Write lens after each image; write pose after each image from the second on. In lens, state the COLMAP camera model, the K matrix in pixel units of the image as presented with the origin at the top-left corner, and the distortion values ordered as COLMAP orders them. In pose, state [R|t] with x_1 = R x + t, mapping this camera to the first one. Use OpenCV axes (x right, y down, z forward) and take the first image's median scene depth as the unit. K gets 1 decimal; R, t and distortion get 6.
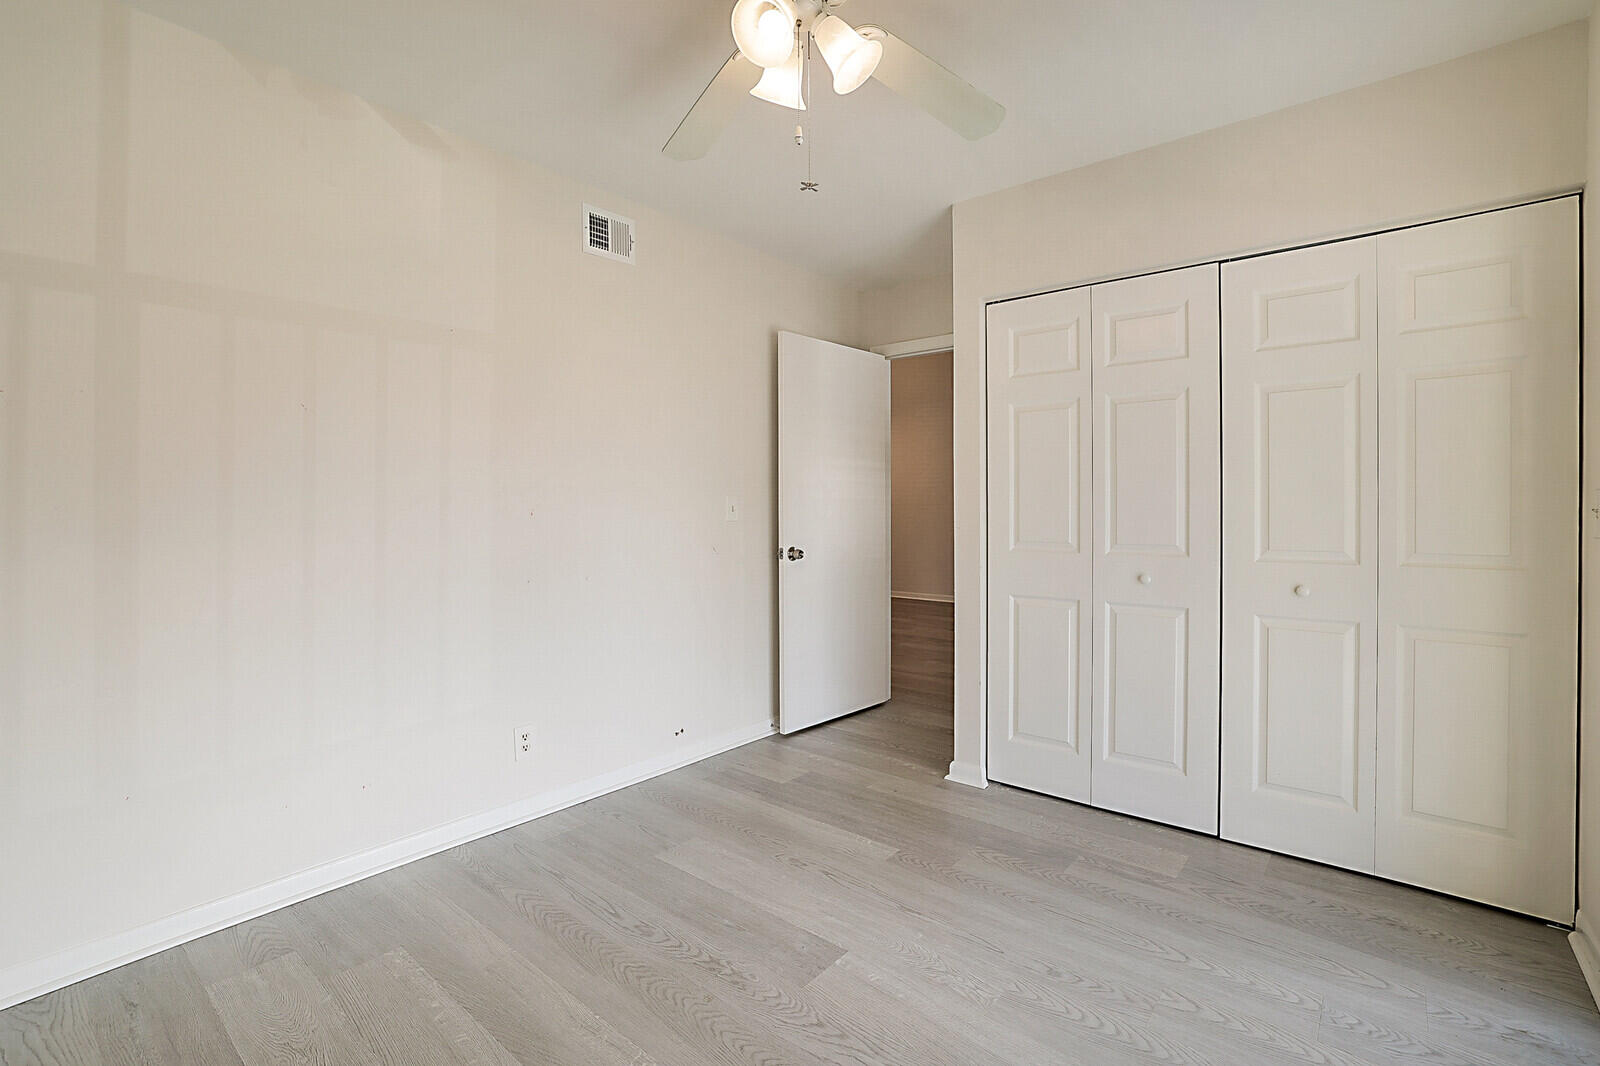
lens RADIAL K [[691.3, 0, 802.6], [0, 691.3, 520.4], [0, 0, 1]] dist [-0.019704, 0.000567]
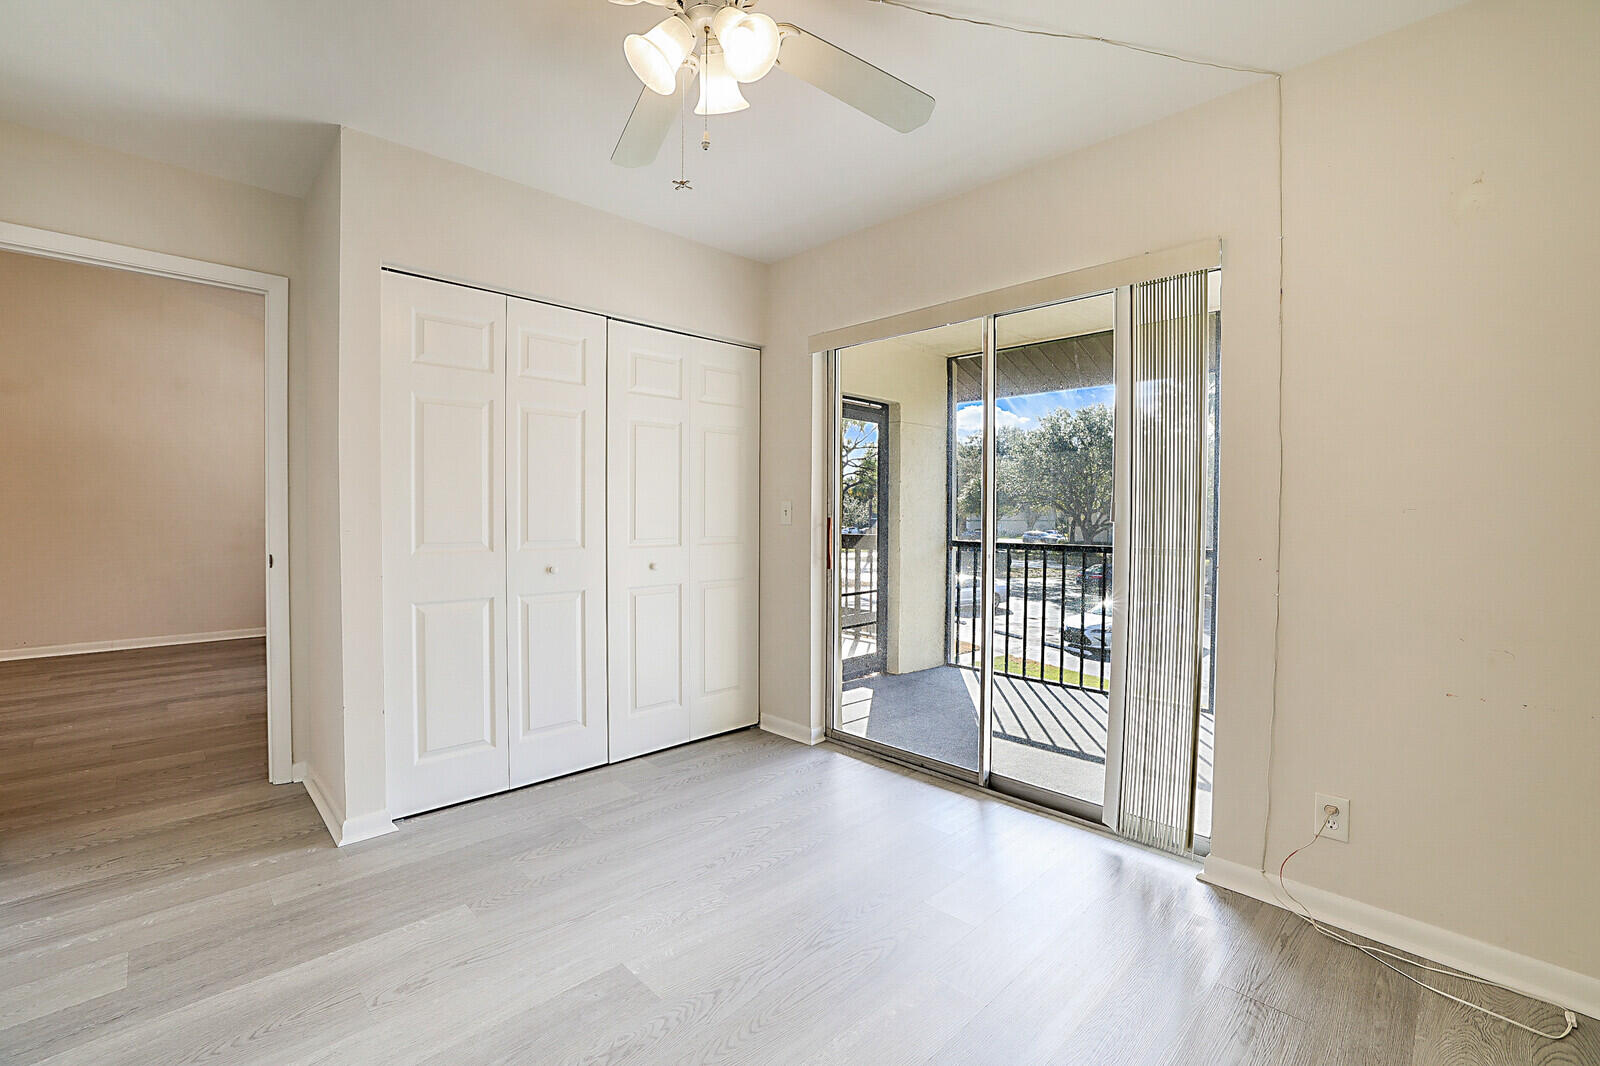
lens RADIAL K [[663.3, 0, 843.6], [0, 663.3, 531.9], [0, 0, 1]] dist [-0.000051, 0.000427]
pose [[0.122541, -0.026784, 0.992102, -0.560122], [0.004337, 0.999641, 0.026451, -0.006060], [-0.992454, 0.001062, 0.122613, 0.393326]]
